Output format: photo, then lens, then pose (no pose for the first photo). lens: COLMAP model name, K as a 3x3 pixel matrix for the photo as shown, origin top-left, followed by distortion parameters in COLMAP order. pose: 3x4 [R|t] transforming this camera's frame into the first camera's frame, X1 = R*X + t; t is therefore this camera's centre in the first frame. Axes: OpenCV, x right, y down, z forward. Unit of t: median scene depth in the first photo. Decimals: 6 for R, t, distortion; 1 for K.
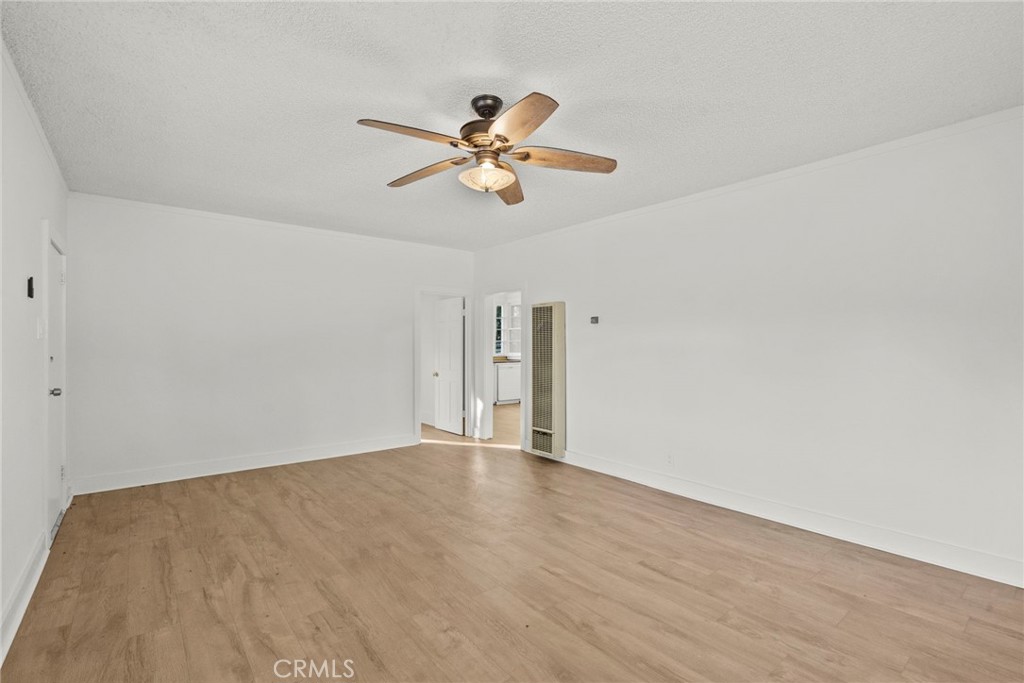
lens RADIAL K [[465.7, 0, 513.8], [0, 465.7, 346.0], [0, 0, 1]] dist [-0.002915, 0.001005]
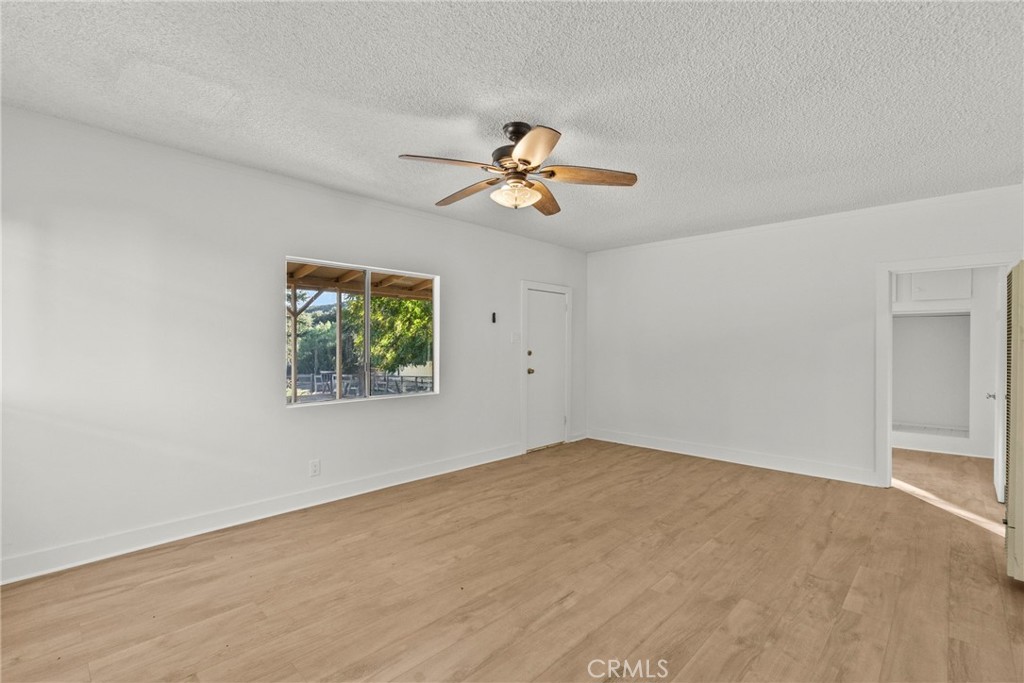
lens RADIAL K [[465.7, 0, 513.8], [0, 465.7, 346.0], [0, 0, 1]] dist [-0.002915, 0.001005]
pose [[0.121893, -0.001086, -0.992543, 0.840750], [-0.005944, 0.999981, -0.001824, 0.001789], [0.992525, 0.006122, 0.121884, 0.694108]]
